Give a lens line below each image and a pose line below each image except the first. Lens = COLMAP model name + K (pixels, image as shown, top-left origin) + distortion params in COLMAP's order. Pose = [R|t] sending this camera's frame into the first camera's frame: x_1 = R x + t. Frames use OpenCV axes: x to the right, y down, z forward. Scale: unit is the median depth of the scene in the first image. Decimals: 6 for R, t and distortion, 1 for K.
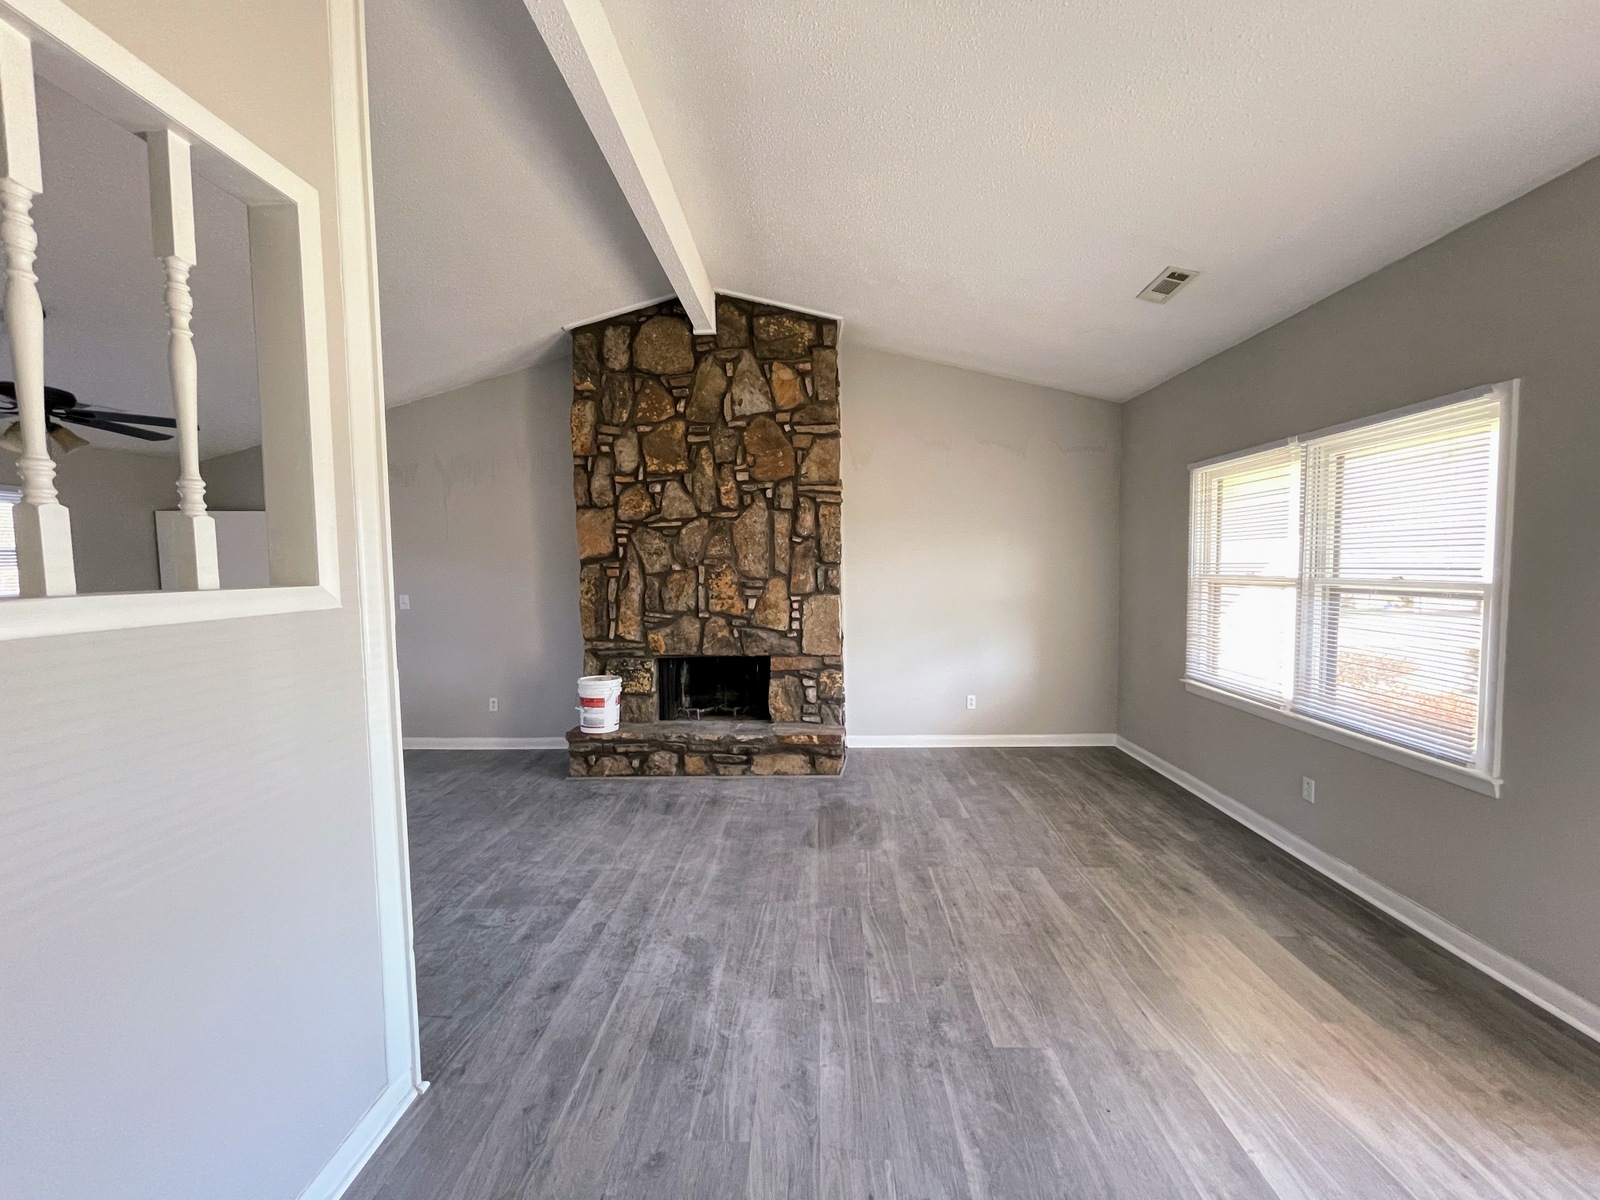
lens RADIAL K [[652.2, 0, 797.0], [0, 652.2, 604.5], [0, 0, 1]] dist [0.004376, -0.000041]
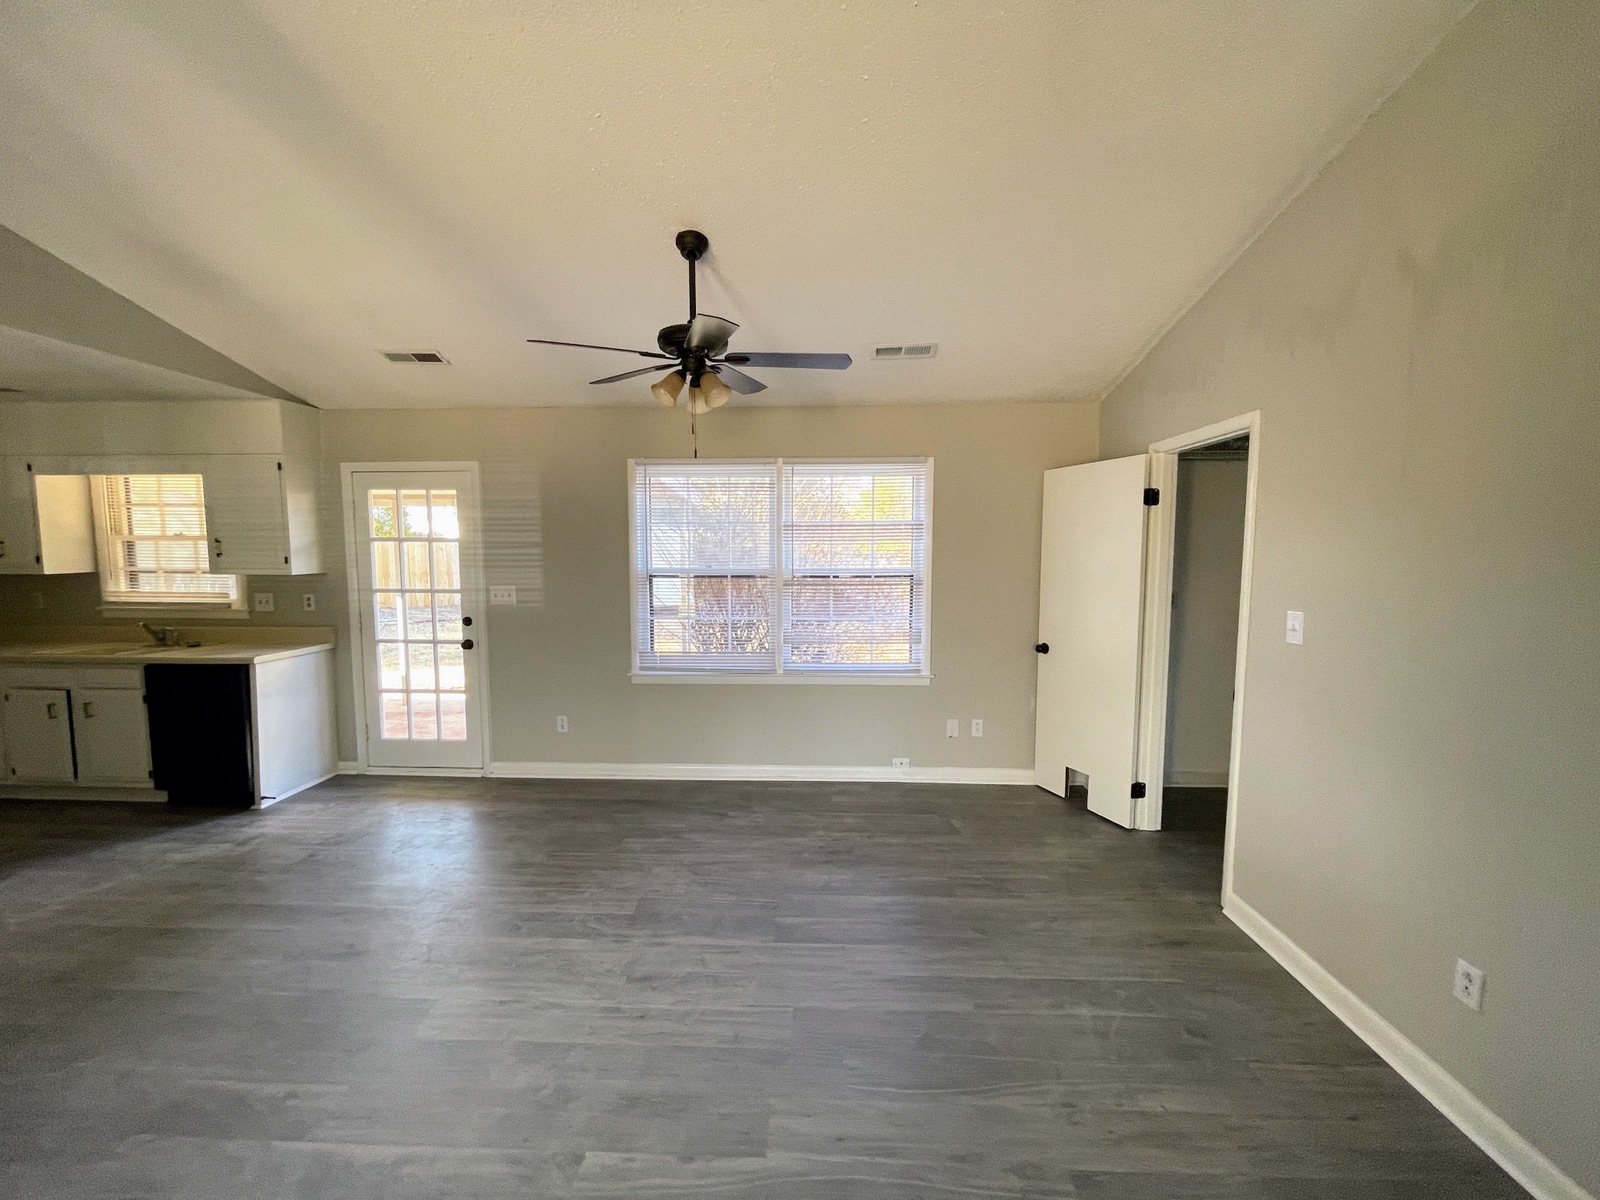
lens RADIAL K [[652.2, 0, 797.0], [0, 652.2, 604.5], [0, 0, 1]] dist [0.004376, -0.000041]
pose [[-0.001308, 0.105379, -0.994431, -0.186722], [-0.063242, 0.992433, 0.105250, -0.050188], [0.997997, 0.063028, 0.005367, 0.751427]]
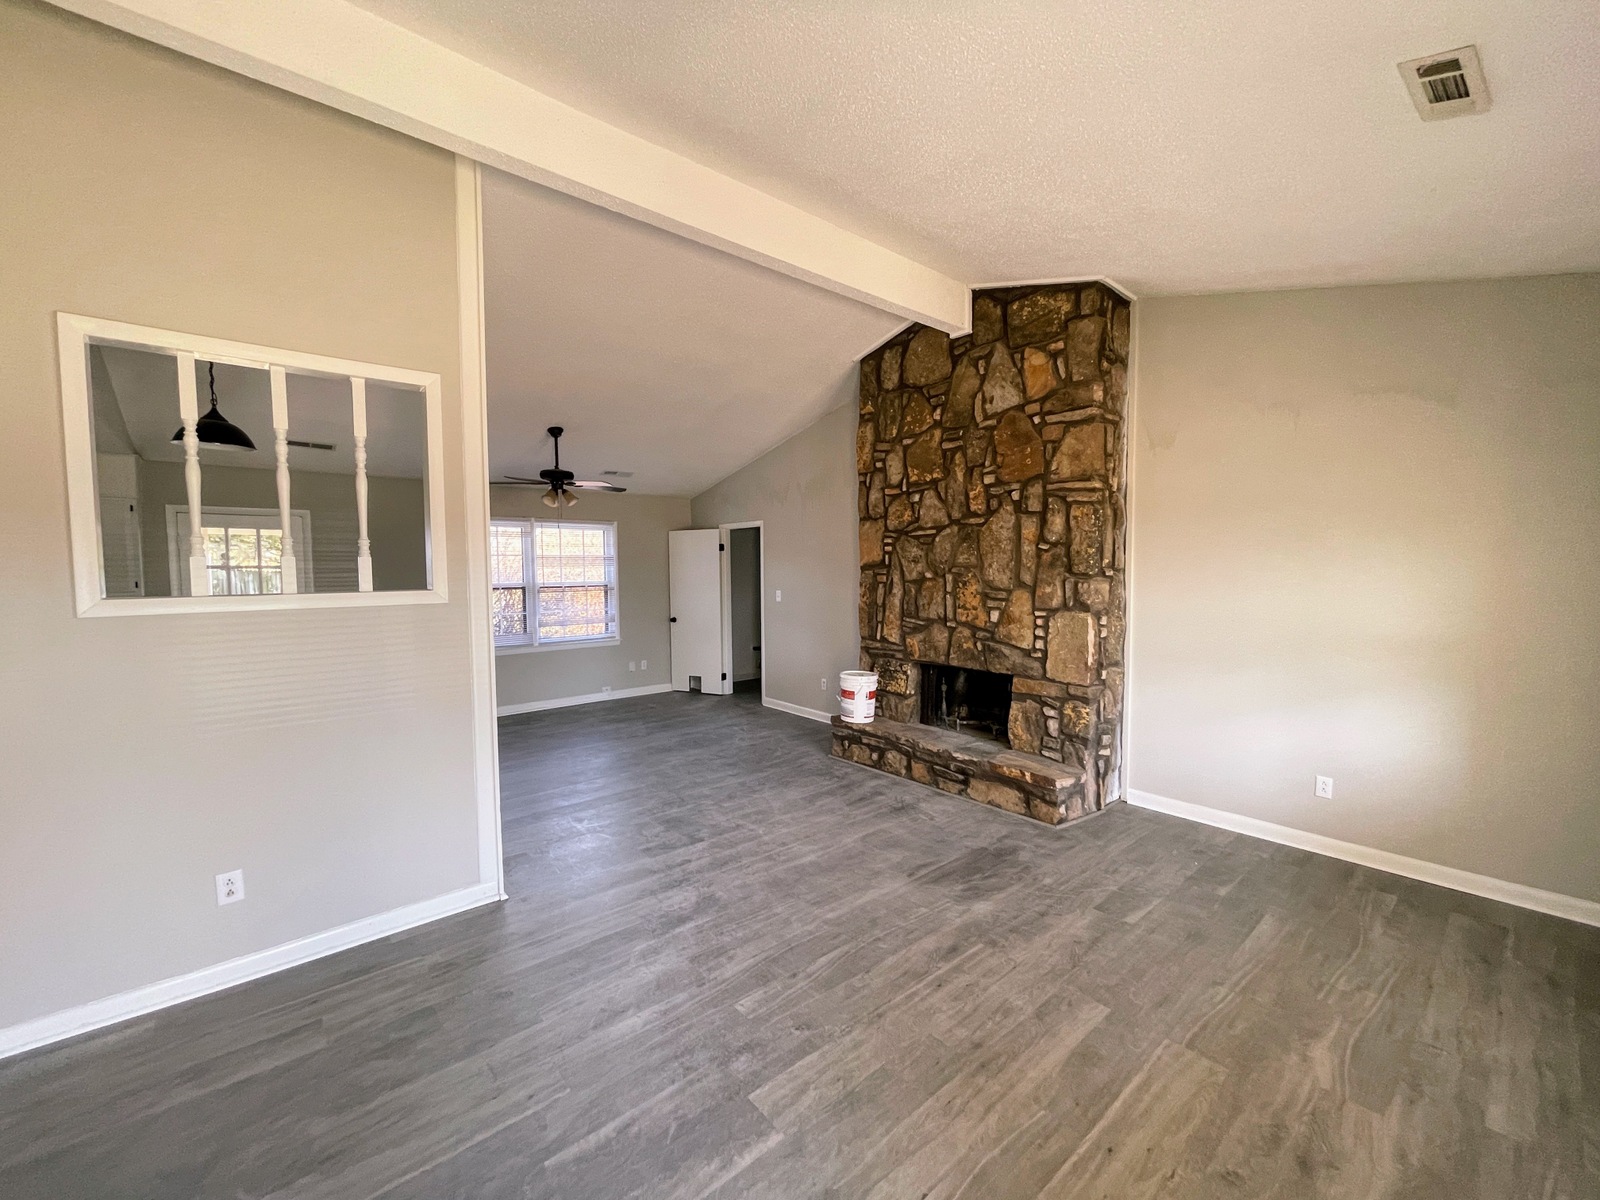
lens RADIAL K [[652.2, 0, 791.4], [0, 652.2, 604.3], [0, 0, 1]] dist [-0.001269, -0.000167]
pose [[0.672444, 0.057104, -0.737942, 0.424344], [-0.051763, 0.998206, 0.030076, -0.031333], [0.738335, 0.017974, 0.674194, 0.165234]]
